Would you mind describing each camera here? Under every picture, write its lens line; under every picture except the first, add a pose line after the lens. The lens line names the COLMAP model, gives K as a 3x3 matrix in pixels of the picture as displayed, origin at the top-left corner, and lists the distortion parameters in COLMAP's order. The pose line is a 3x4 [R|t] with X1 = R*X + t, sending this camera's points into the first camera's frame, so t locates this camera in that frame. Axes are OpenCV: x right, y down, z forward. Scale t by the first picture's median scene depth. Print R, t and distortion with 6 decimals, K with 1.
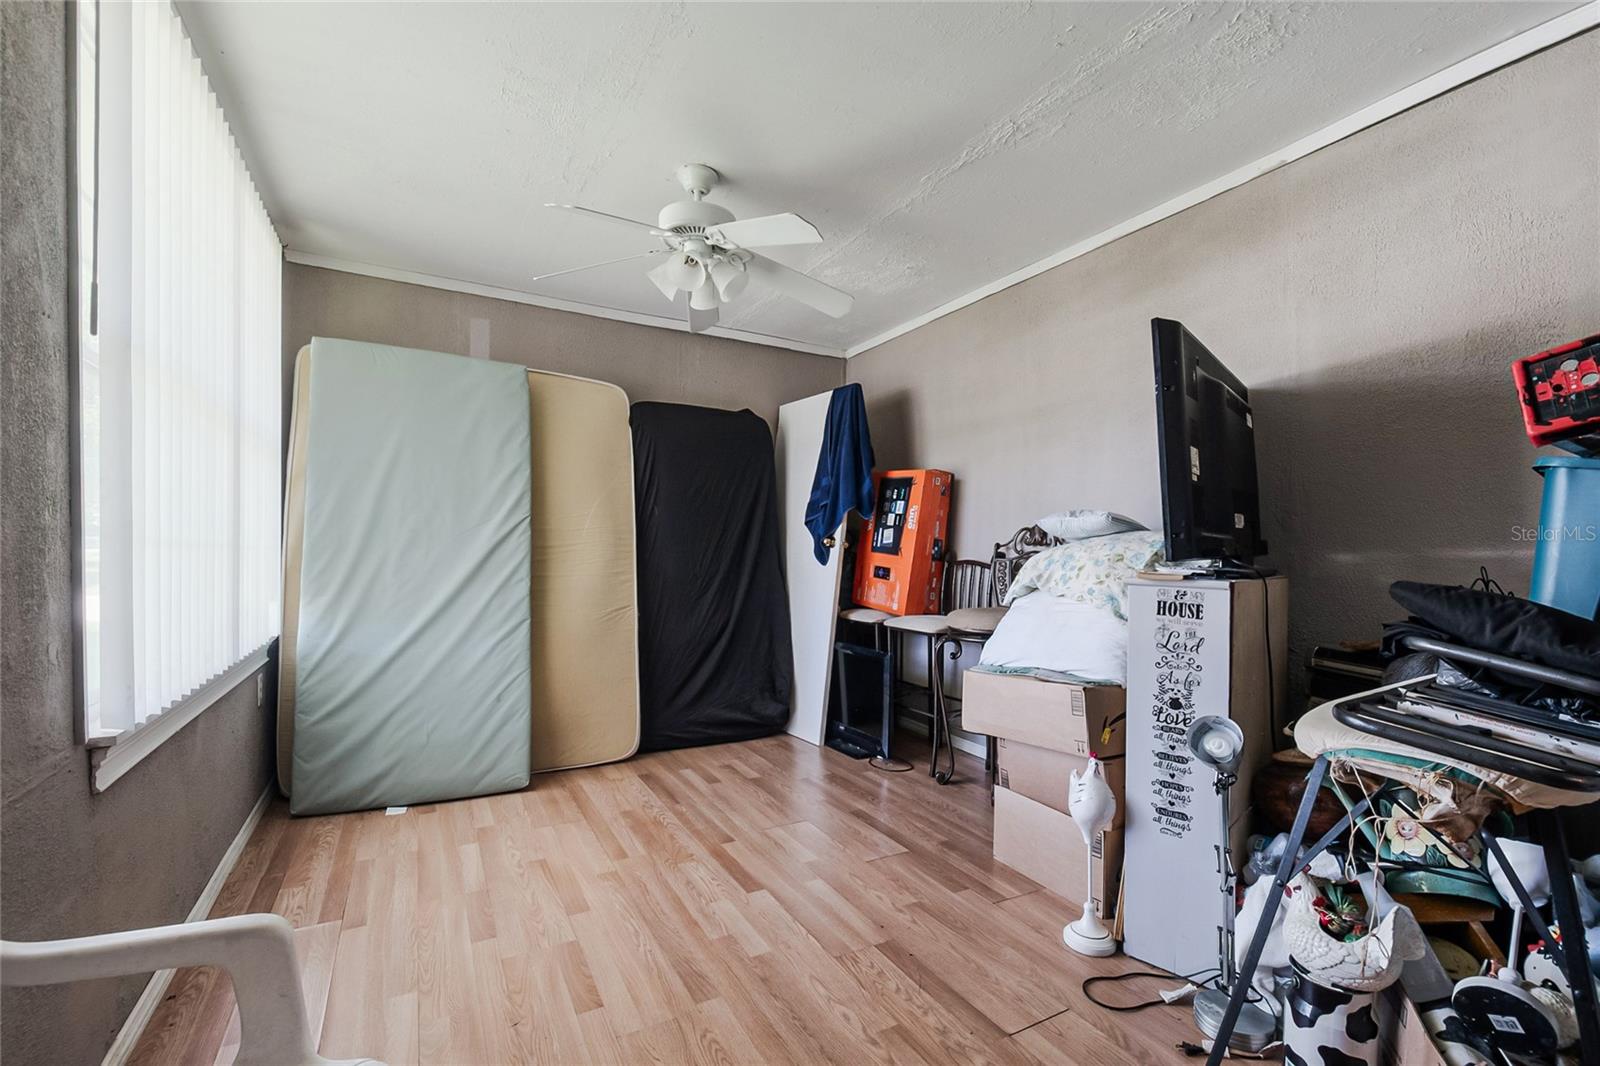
lens RADIAL K [[702.1, 0, 809.2], [0, 702.1, 549.8], [0, 0, 1]] dist [0.021896, -0.019980]
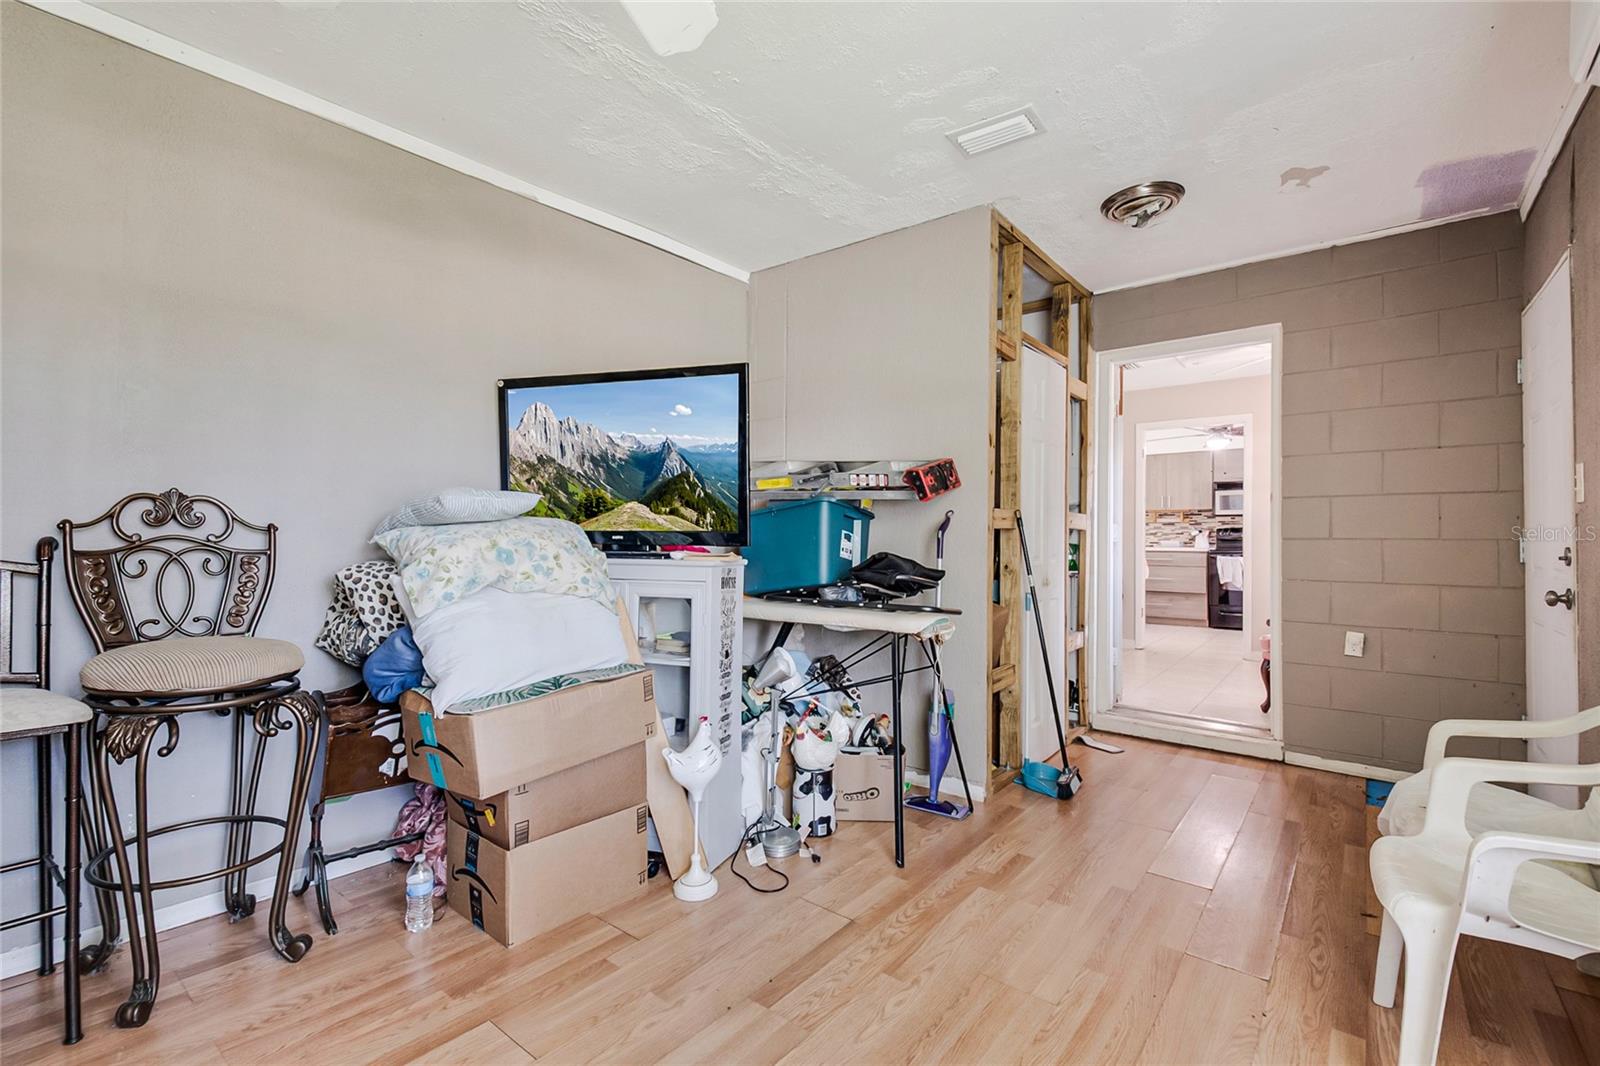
lens RADIAL K [[702.1, 0, 804.9], [0, 702.1, 536.1], [0, 0, 1]] dist [0.021896, -0.019980]
pose [[-0.374668, -0.005138, 0.927145, -0.660026], [-0.005376, 0.999980, 0.003369, -0.006024], [-0.927143, -0.003722, -0.374688, 1.198363]]
